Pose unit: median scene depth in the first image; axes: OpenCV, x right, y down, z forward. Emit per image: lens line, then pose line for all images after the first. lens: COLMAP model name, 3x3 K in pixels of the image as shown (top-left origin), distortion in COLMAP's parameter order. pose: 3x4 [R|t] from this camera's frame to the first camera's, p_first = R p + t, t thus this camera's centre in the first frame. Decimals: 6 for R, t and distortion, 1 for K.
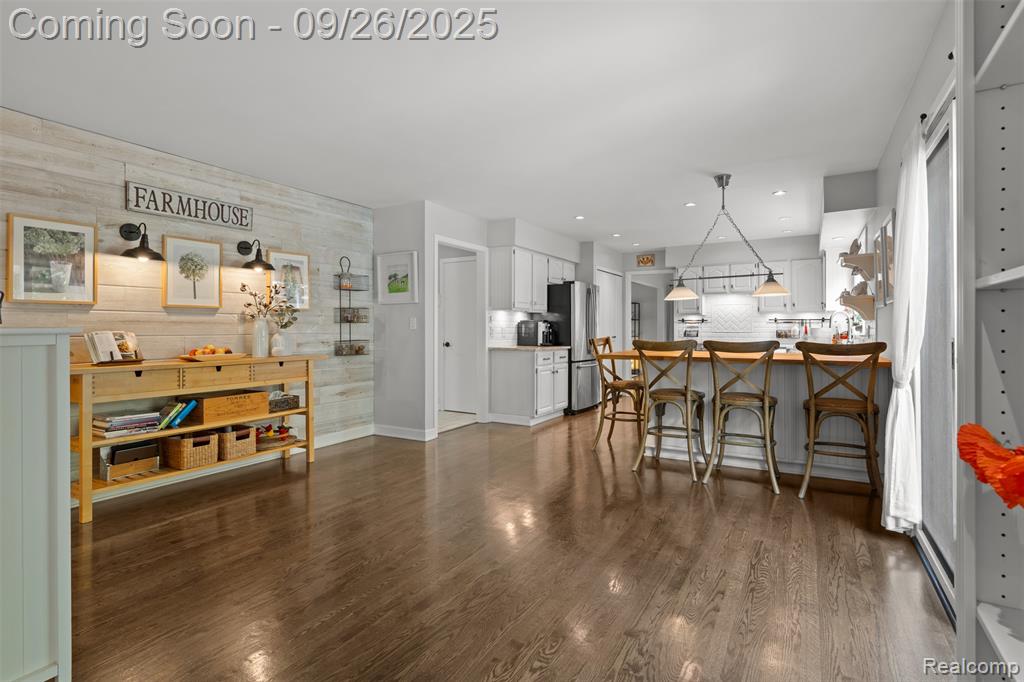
lens RADIAL K [[512.2, 0, 518.5], [0, 512.2, 328.3], [0, 0, 1]] dist [0.005888, 0.000676]
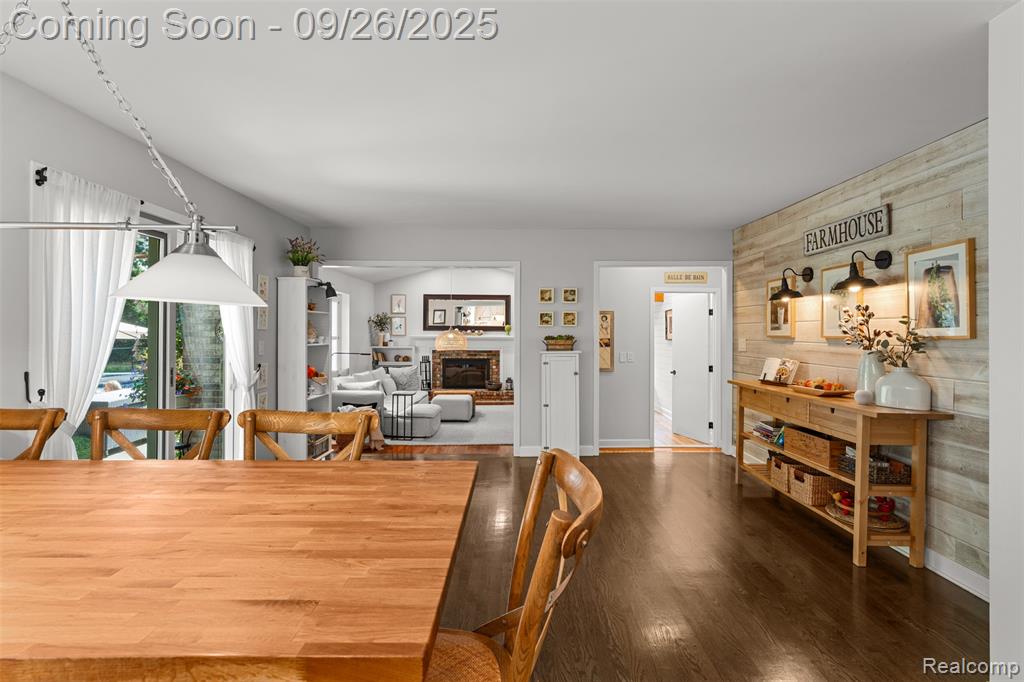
lens RADIAL K [[512.2, 0, 513.1], [0, 512.2, 338.4], [0, 0, 1]] dist [0.005888, 0.000676]
pose [[-0.866467, 0.003788, -0.499221, 0.367663], [-0.003263, 0.999907, 0.013251, -0.050944], [0.499224, 0.013110, -0.866374, 1.527018]]
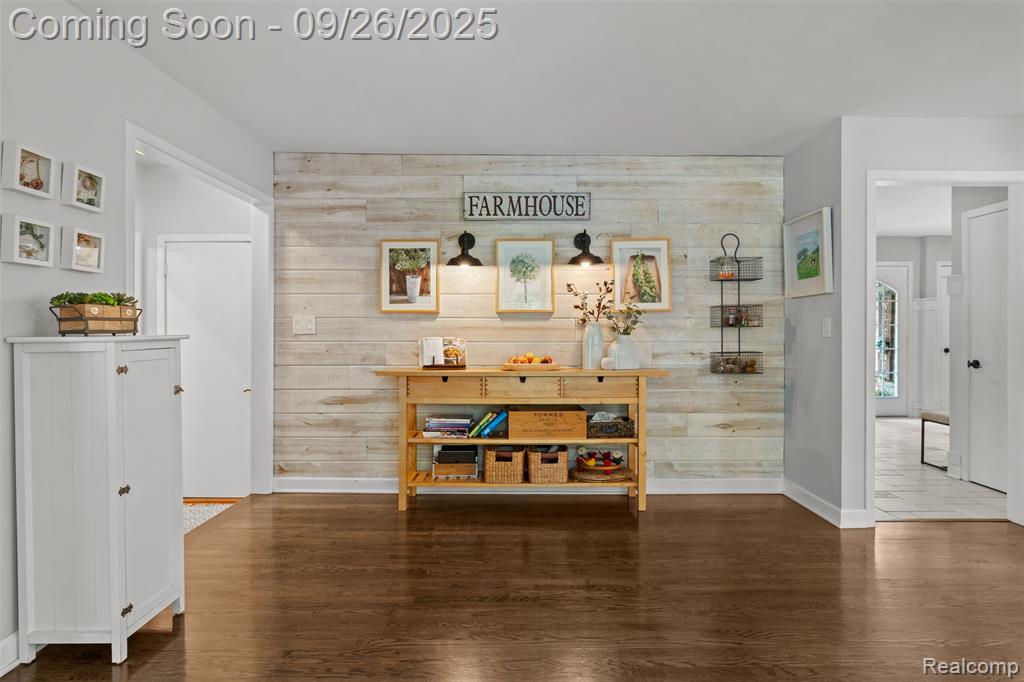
lens RADIAL K [[563.1, 0, 515.7], [0, 563.1, 337.4], [0, 0, 1]] dist [-0.003584, 0.000753]
pose [[0.501855, 0.006691, -0.864926, 0.249328], [-0.001106, 0.999974, 0.007094, -0.002061], [0.864951, -0.002604, 0.501850, 0.471248]]
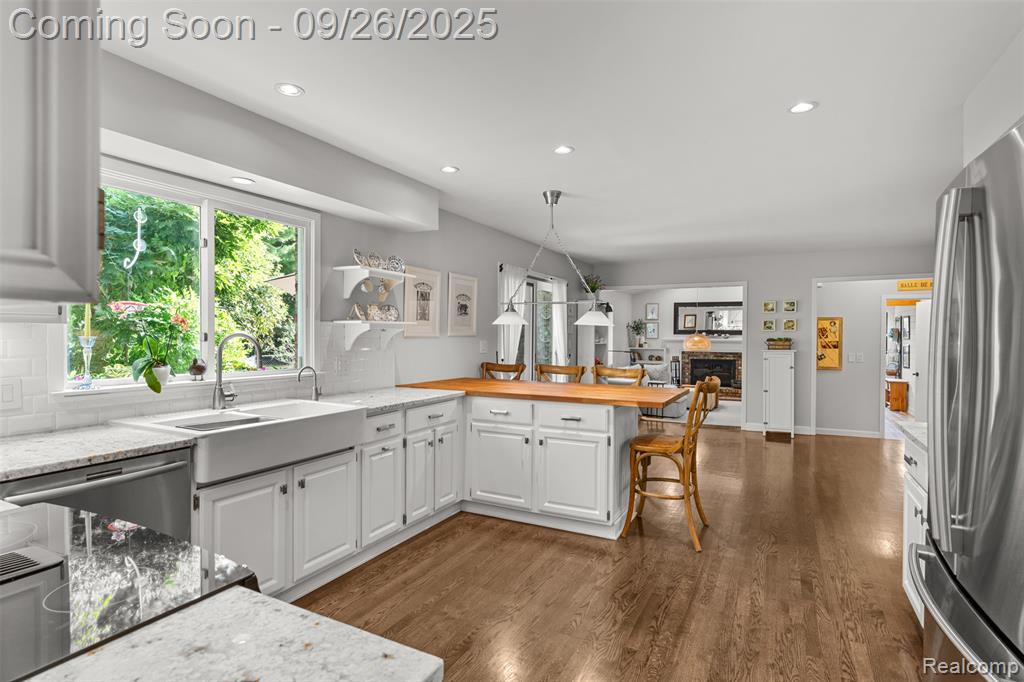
lens RADIAL K [[537.4, 0, 517.8], [0, 537.4, 341.1], [0, 0, 1]] dist [-0.005187, -0.000130]
pose [[-0.998134, -0.003706, -0.060941, 0.587241], [-0.004463, 0.999915, 0.012291, -0.049194], [0.060891, 0.012540, -0.998066, 2.190922]]
